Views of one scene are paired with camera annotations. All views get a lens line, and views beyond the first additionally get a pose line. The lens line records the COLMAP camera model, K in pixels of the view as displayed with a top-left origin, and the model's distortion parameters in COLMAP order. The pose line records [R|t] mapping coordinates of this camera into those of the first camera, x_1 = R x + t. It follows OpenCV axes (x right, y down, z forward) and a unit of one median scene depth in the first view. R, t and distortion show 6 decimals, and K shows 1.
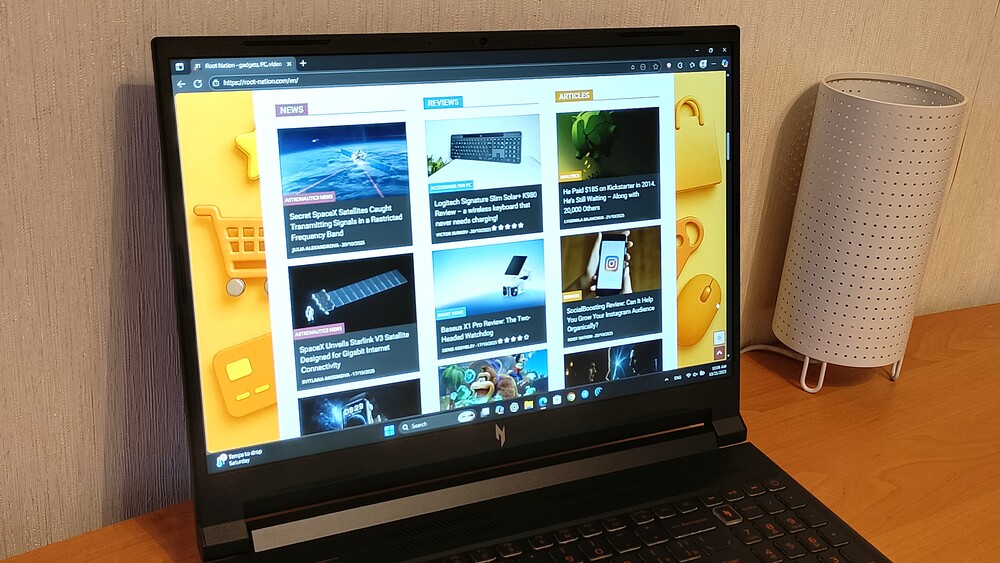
lens RADIAL K [[1226.8, 0, 492.8], [0, 1226.8, 271.1], [0, 0, 1]] dist [0.057456, 0.000000]
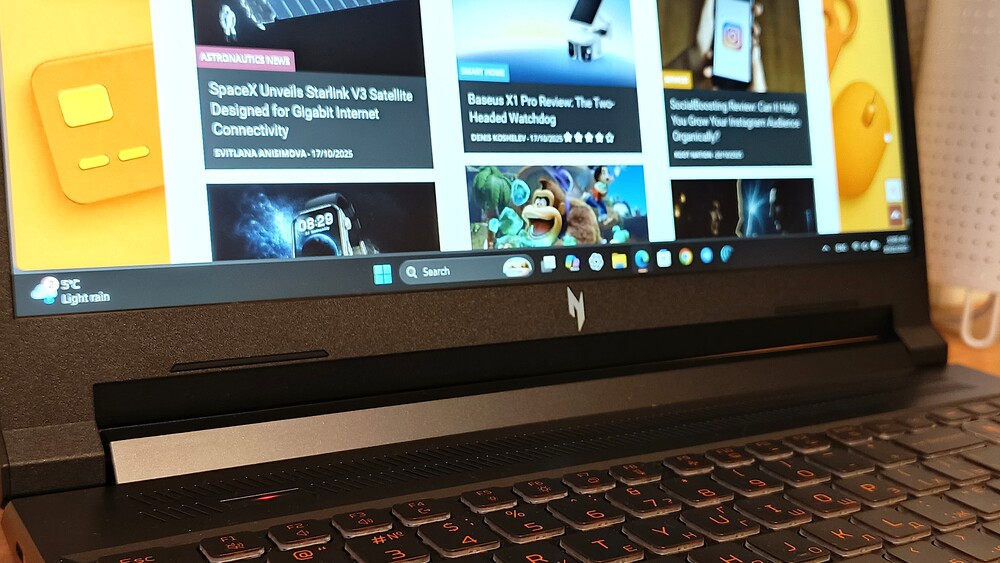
lens RADIAL K [[1226.8, 0, 493.9], [0, 1226.8, 289.3], [0, 0, 1]] dist [0.057456, 0.000000]
pose [[0.993194, -0.035158, 0.111036, -0.093898], [0.057439, 0.977209, -0.204359, 0.242088], [-0.101321, 0.209346, 0.972578, 0.480115]]
